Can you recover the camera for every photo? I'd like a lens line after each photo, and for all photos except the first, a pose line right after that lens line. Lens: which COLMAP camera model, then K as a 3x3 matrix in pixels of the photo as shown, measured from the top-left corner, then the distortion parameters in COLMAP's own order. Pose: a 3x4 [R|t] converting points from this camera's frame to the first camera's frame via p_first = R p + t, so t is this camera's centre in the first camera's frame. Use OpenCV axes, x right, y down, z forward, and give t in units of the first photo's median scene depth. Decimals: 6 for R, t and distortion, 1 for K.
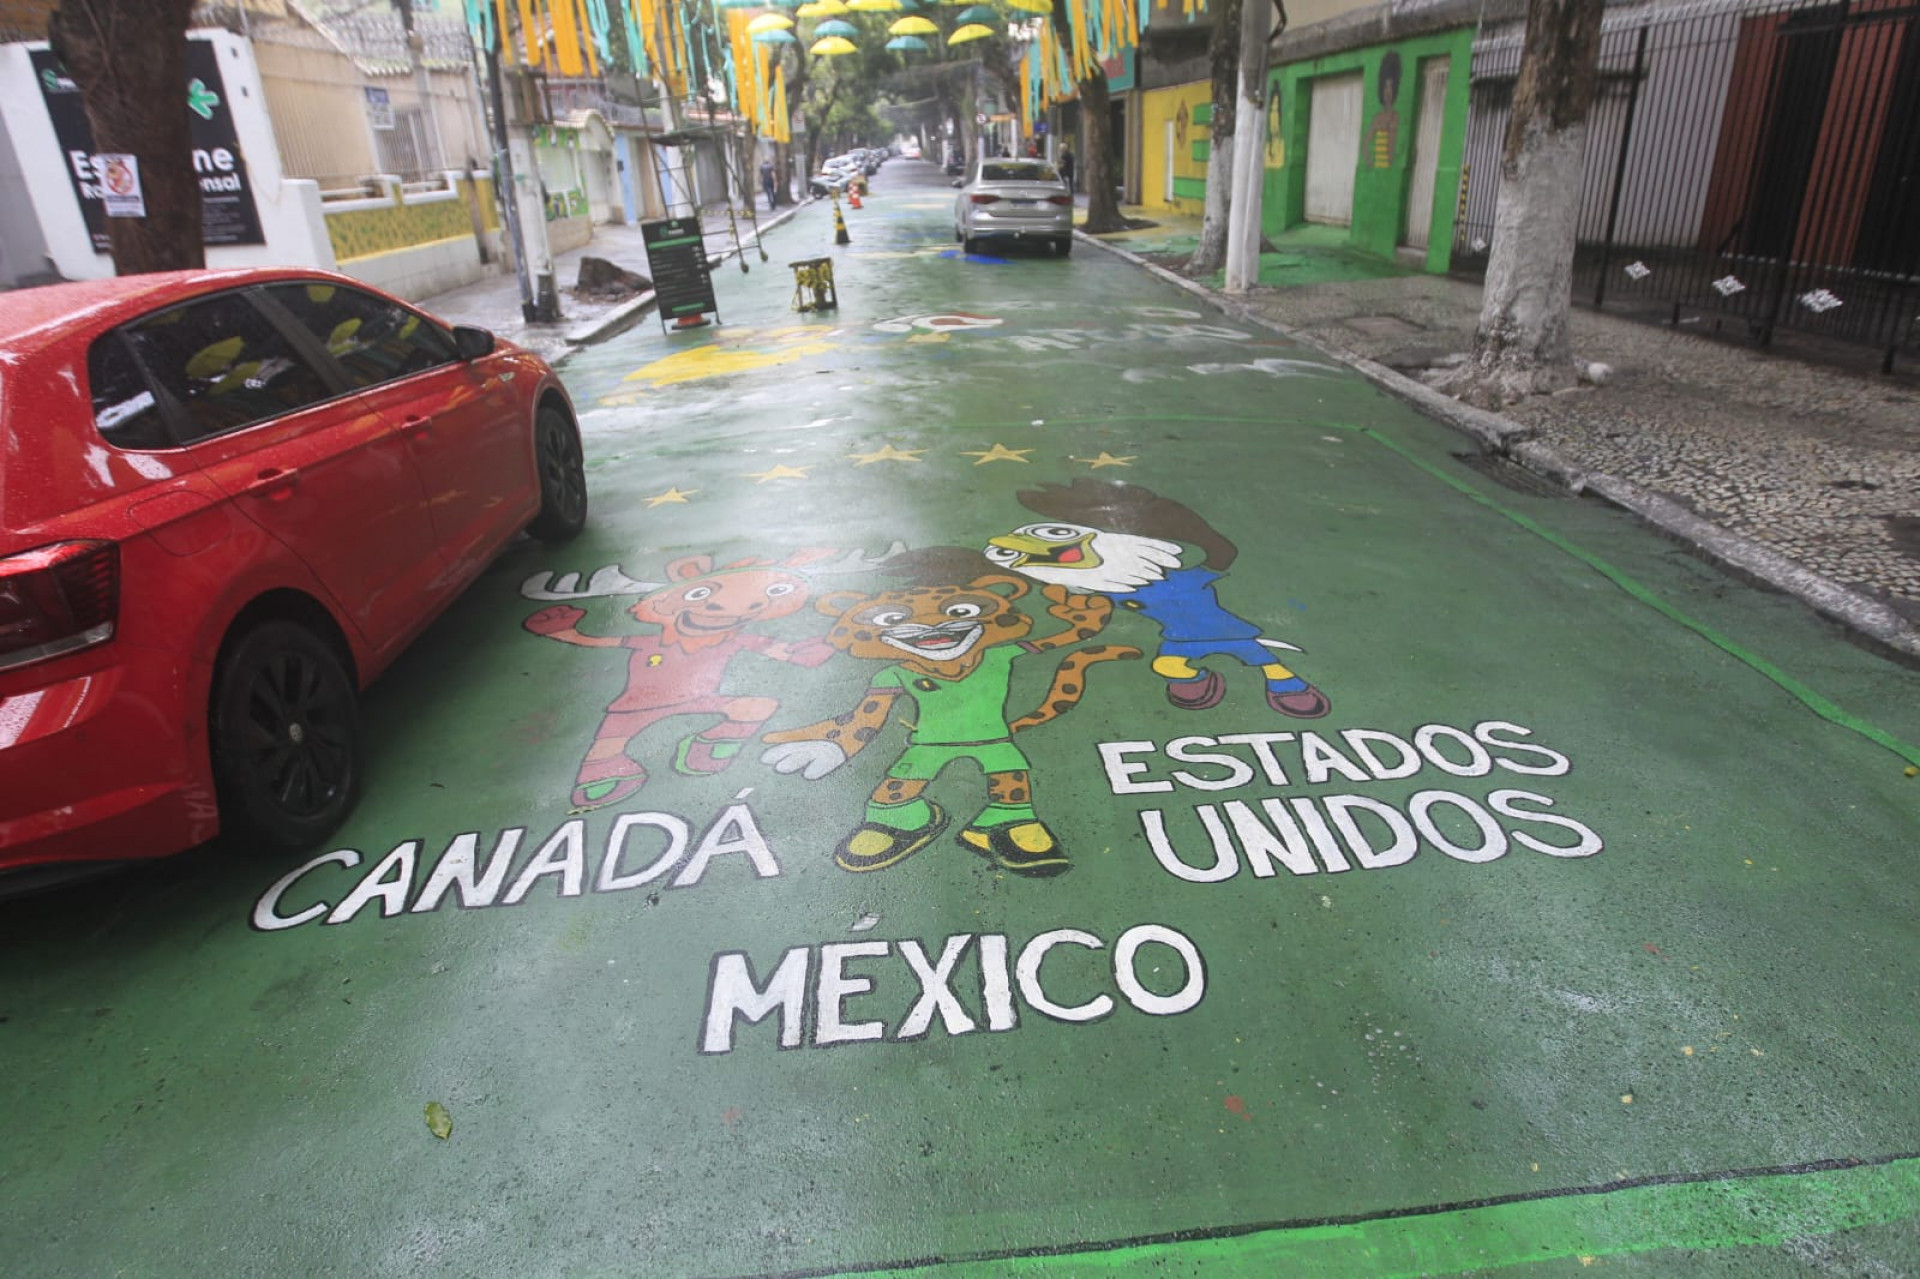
lens RADIAL K [[1132.3, 0, 967.5], [0, 1132.3, 645.5], [0, 0, 1]] dist [-0.061947, 0.030913]
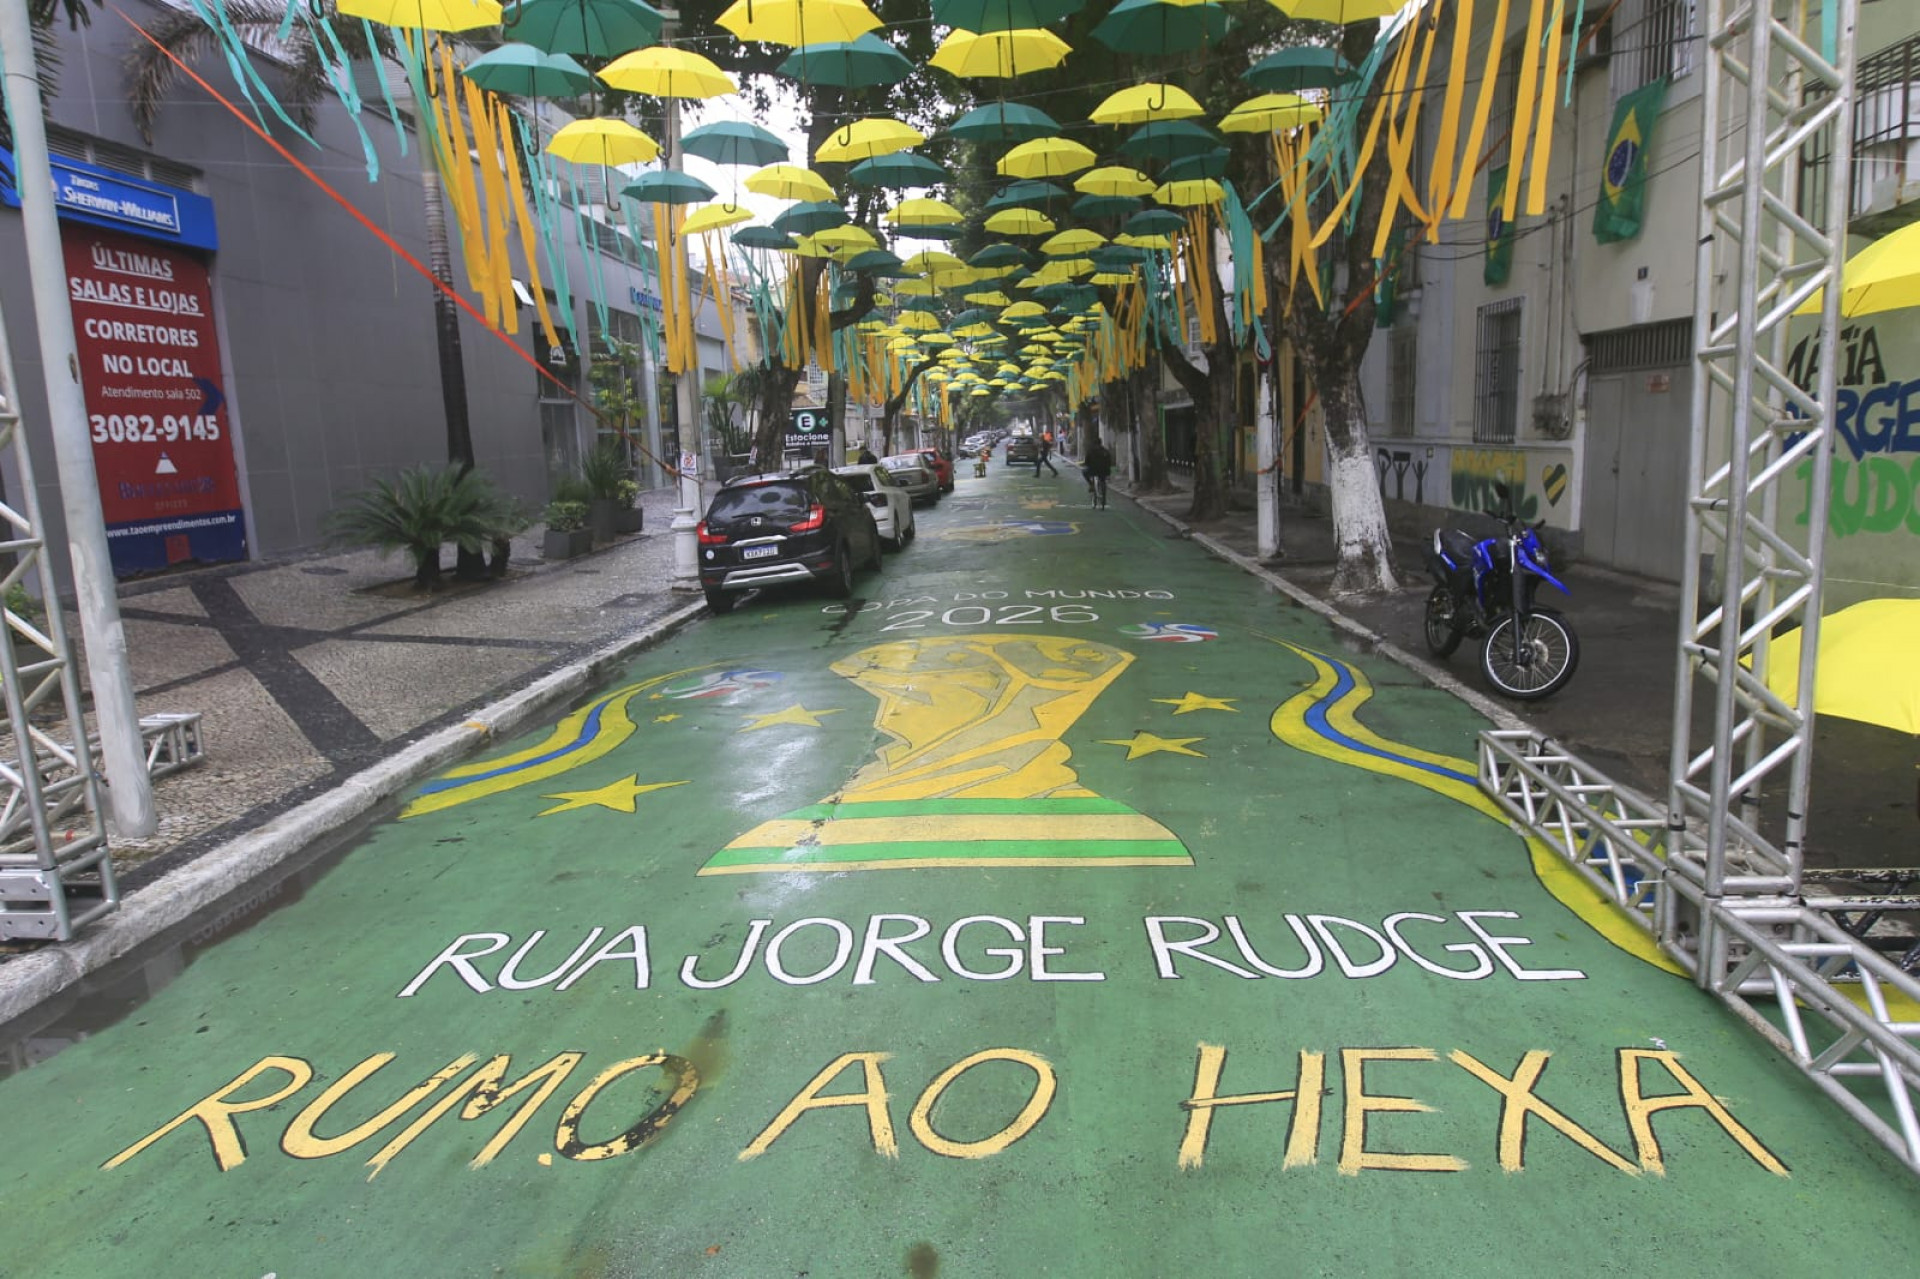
lens RADIAL K [[1132.3, 0, 971.9], [0, 1132.3, 637.6], [0, 0, 1]] dist [-0.061947, 0.030913]
pose [[0.995460, 0.015354, -0.093937, 0.095800], [-0.036683, 0.972552, -0.229777, 0.523238], [0.087831, 0.232180, 0.968699, -1.211492]]
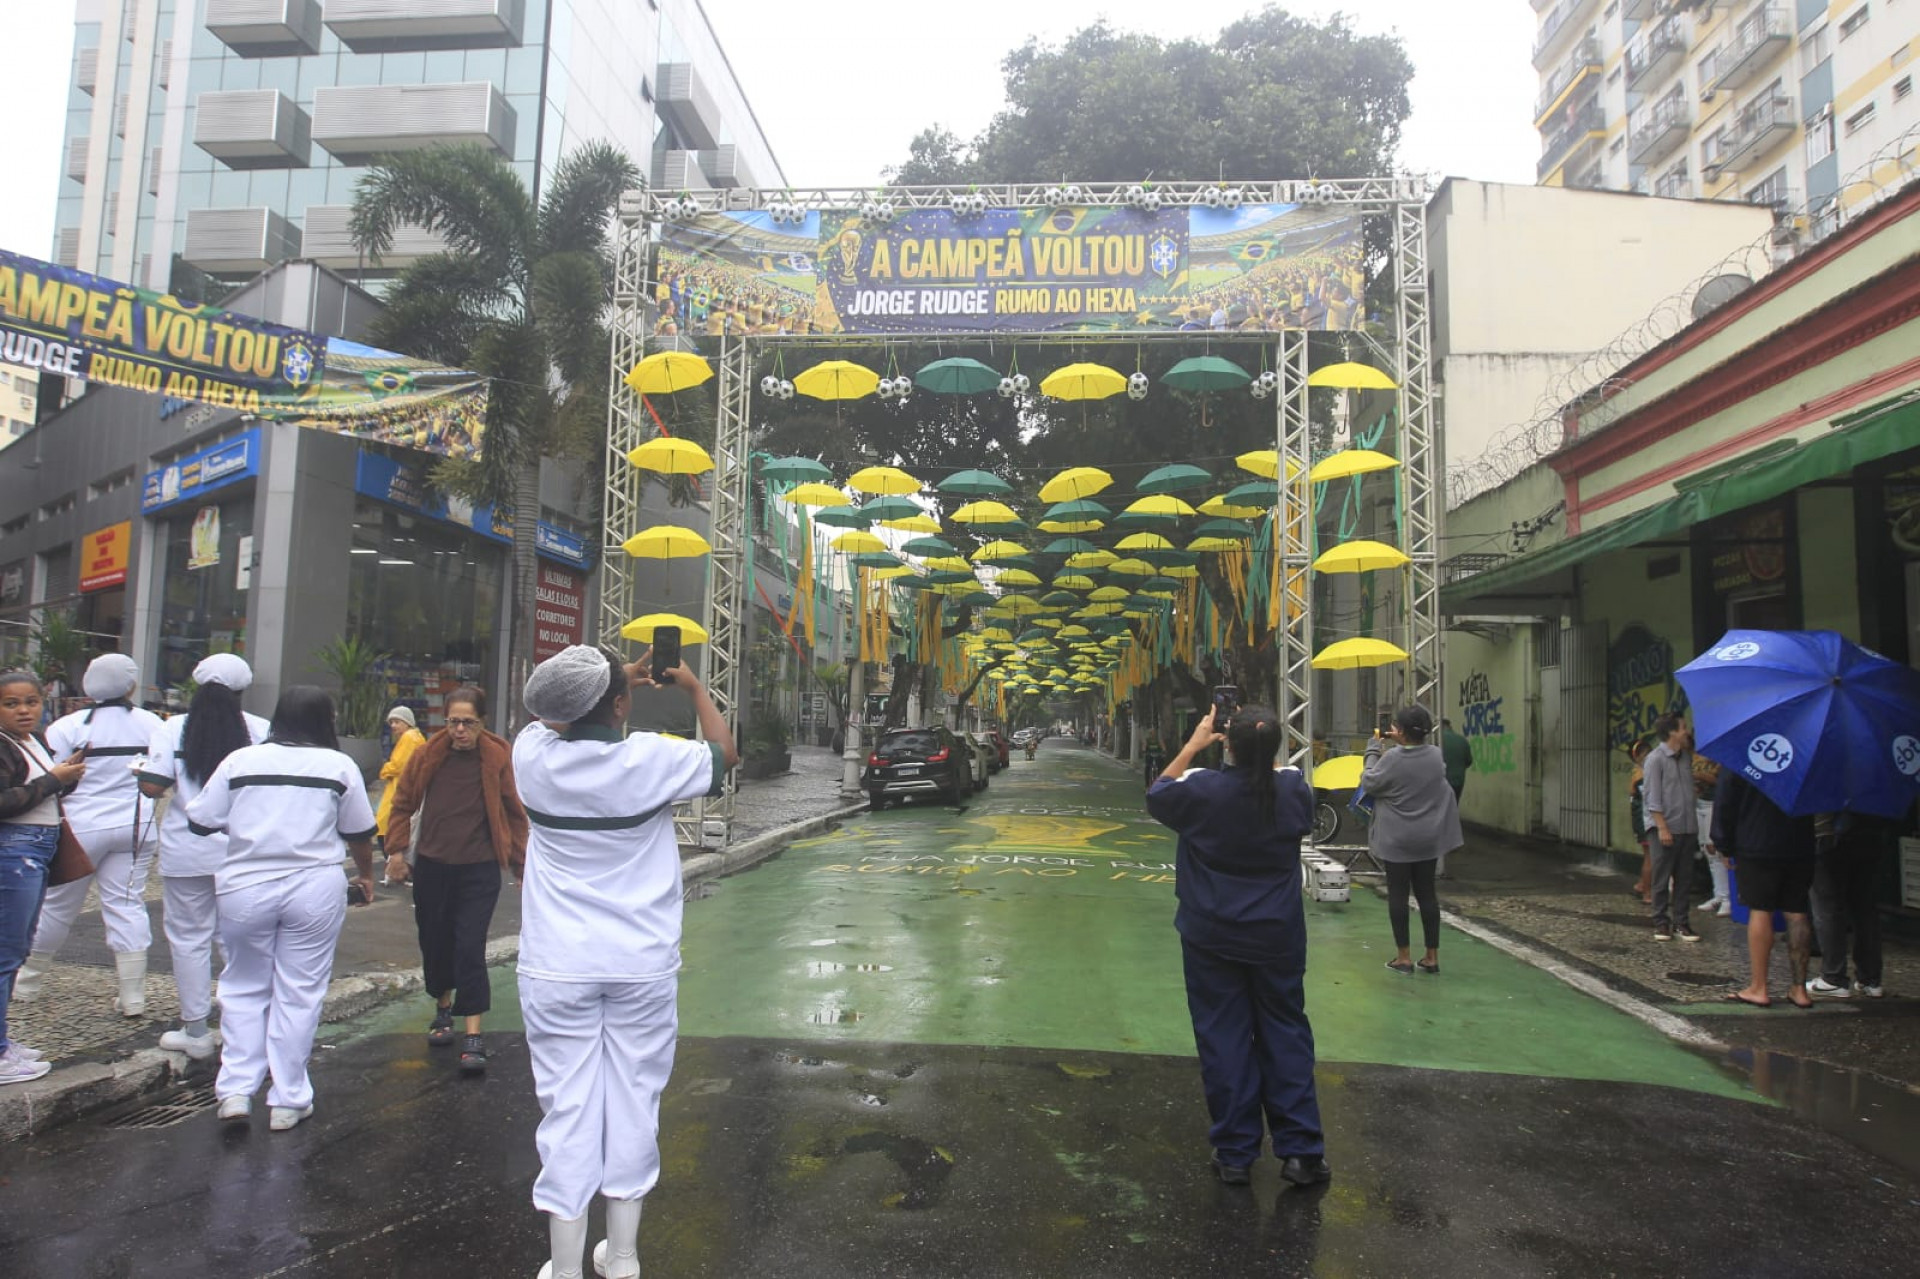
lens RADIAL K [[1132.3, 0, 971.7], [0, 1132.3, 639.2], [0, 0, 1]] dist [-0.061947, 0.030913]
pose [[0.989404, 0.048517, -0.136844, 0.109413], [-0.107875, 0.876474, -0.469208, 0.676711], [0.097176, 0.478998, 0.872420, -1.514535]]
